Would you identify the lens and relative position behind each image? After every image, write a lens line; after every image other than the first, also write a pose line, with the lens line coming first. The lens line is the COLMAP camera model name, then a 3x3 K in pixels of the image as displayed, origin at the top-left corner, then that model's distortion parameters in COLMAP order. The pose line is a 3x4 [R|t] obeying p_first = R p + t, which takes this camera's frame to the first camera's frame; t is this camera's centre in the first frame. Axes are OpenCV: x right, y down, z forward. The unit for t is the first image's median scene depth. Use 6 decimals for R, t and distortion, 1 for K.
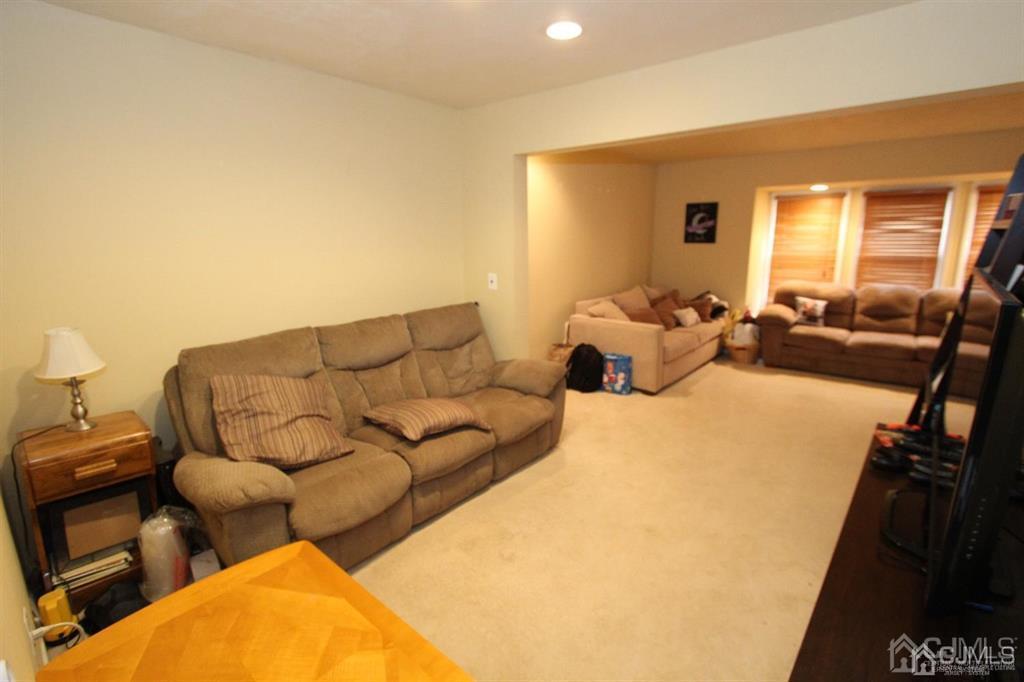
lens RADIAL K [[472.4, 0, 516.8], [0, 472.4, 341.3], [0, 0, 1]] dist [-0.022471, 0.003520]
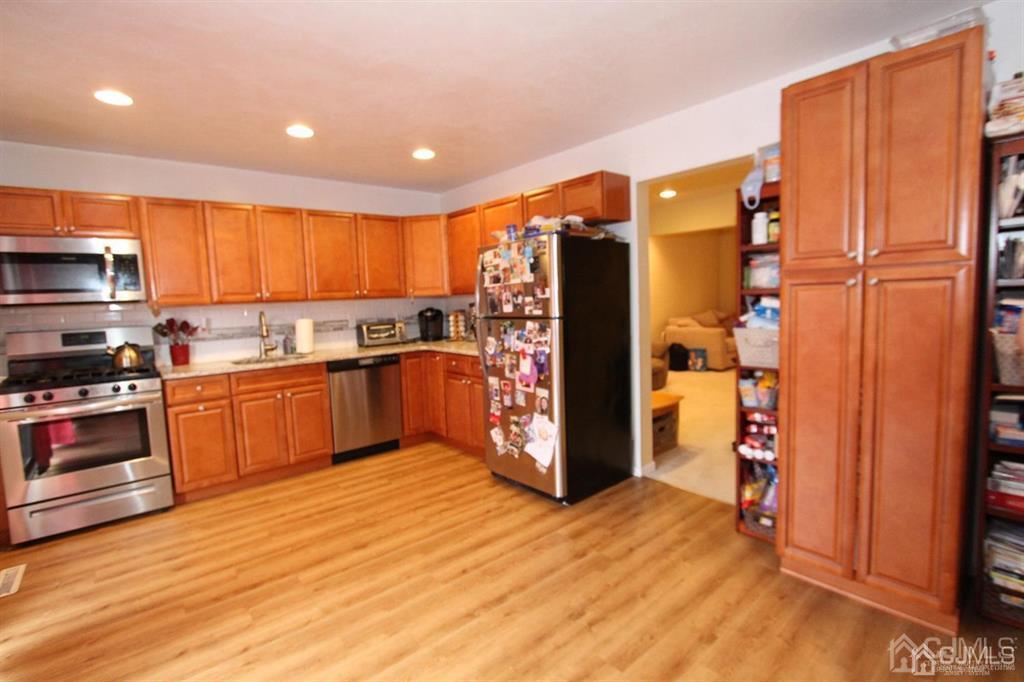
lens RADIAL K [[472.4, 0, 515.5], [0, 472.4, 338.6], [0, 0, 1]] dist [-0.022471, 0.003520]
pose [[0.987088, -0.017906, -0.159177, -0.122920], [-0.000736, 0.993215, -0.116291, 0.155063], [0.160180, 0.114906, 0.980377, -0.586872]]
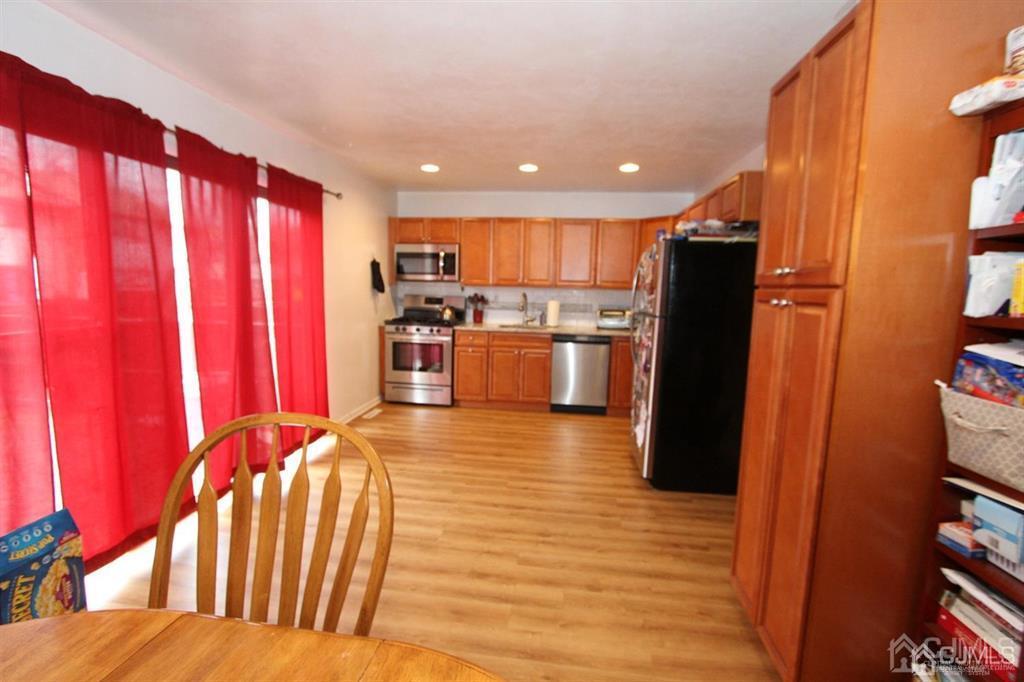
lens RADIAL K [[472.4, 0, 508.8], [0, 472.4, 339.8], [0, 0, 1]] dist [-0.022471, 0.003520]
pose [[0.546007, 0.116054, -0.829704, 0.219852], [-0.202597, 0.979255, 0.003649, 0.133890], [0.812915, 0.166103, 0.558192, -0.533601]]
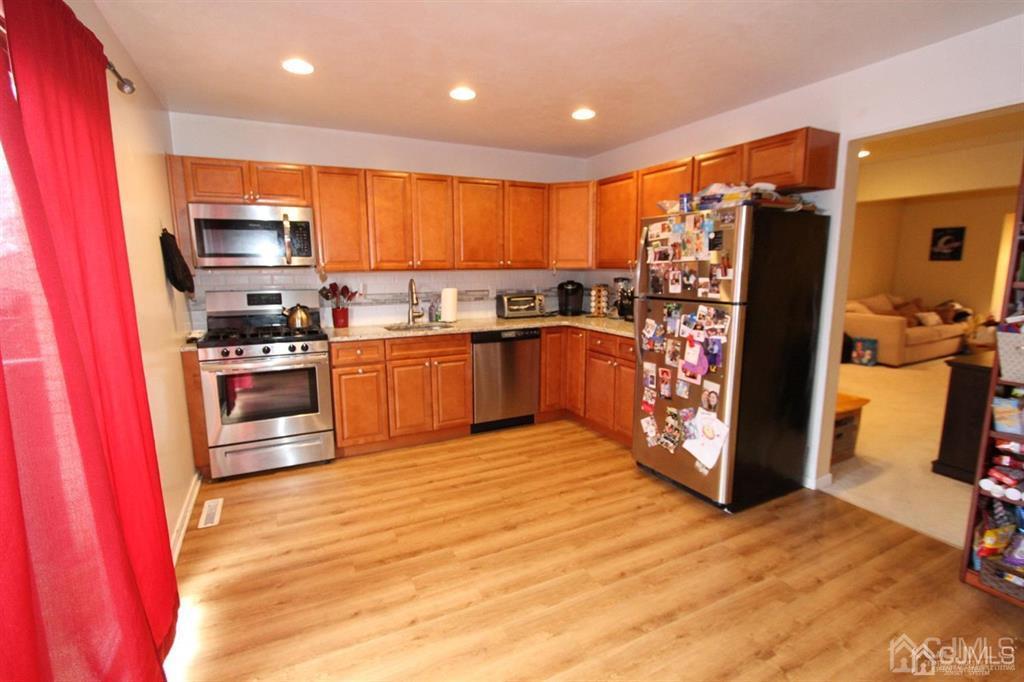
lens RADIAL K [[472.4, 0, 512.8], [0, 472.4, 342.3], [0, 0, 1]] dist [-0.022471, 0.003520]
pose [[0.922575, 0.061309, -0.380915, -0.187254], [-0.079140, 0.996372, -0.031308, 0.139597], [0.377614, 0.059029, 0.924080, -0.565335]]
